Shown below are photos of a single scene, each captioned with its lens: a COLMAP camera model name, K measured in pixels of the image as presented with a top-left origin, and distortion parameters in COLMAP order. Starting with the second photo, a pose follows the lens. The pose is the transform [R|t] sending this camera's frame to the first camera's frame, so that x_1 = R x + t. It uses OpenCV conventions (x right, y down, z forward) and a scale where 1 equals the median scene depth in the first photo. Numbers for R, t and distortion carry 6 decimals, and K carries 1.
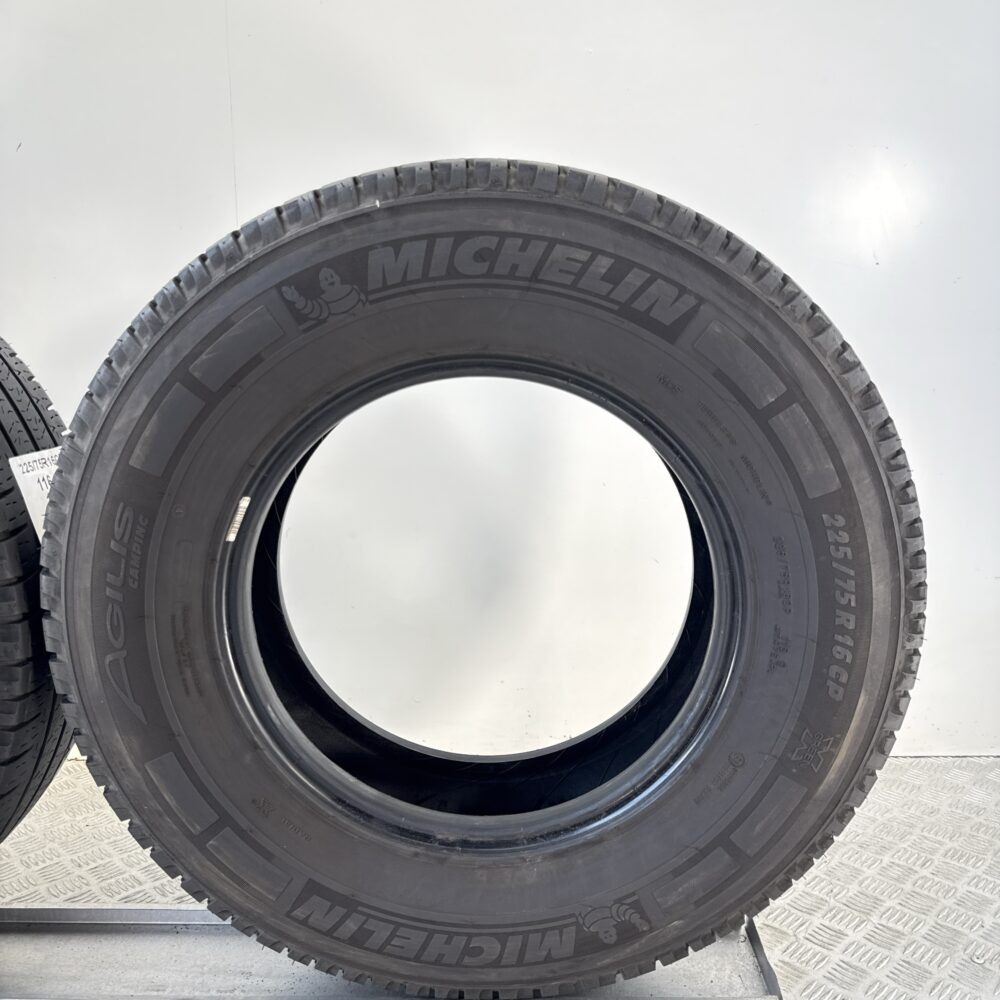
lens RADIAL K [[928.6, 0, 500.0], [0, 928.6, 500.0], [0, 0, 1]] dist [0.084547, -0.137360]
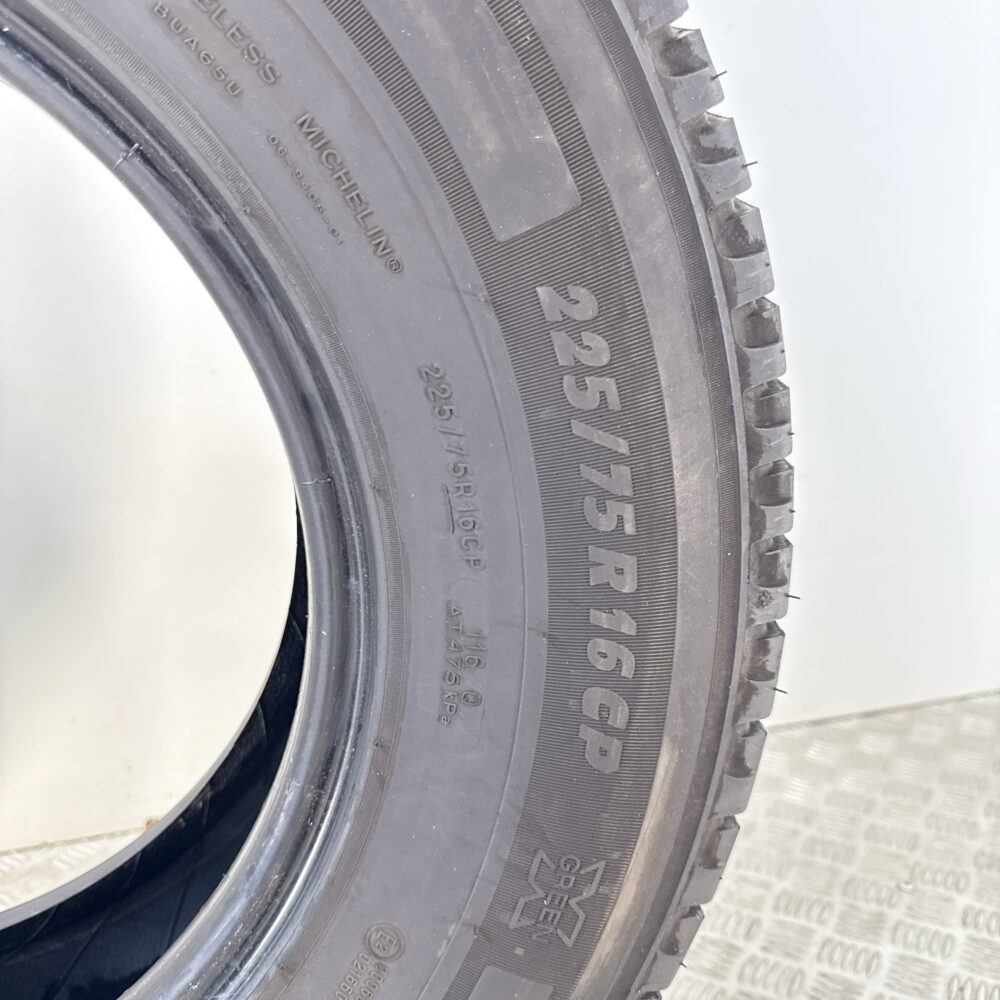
lens RADIAL K [[928.6, 0, 500.0], [0, 928.6, 500.0], [0, 0, 1]] dist [0.084547, -0.137360]
pose [[0.966011, -0.084082, 0.244445, 0.228759], [0.072733, 0.995828, 0.055107, 0.073073], [-0.248059, -0.035455, 0.968096, 0.633027]]
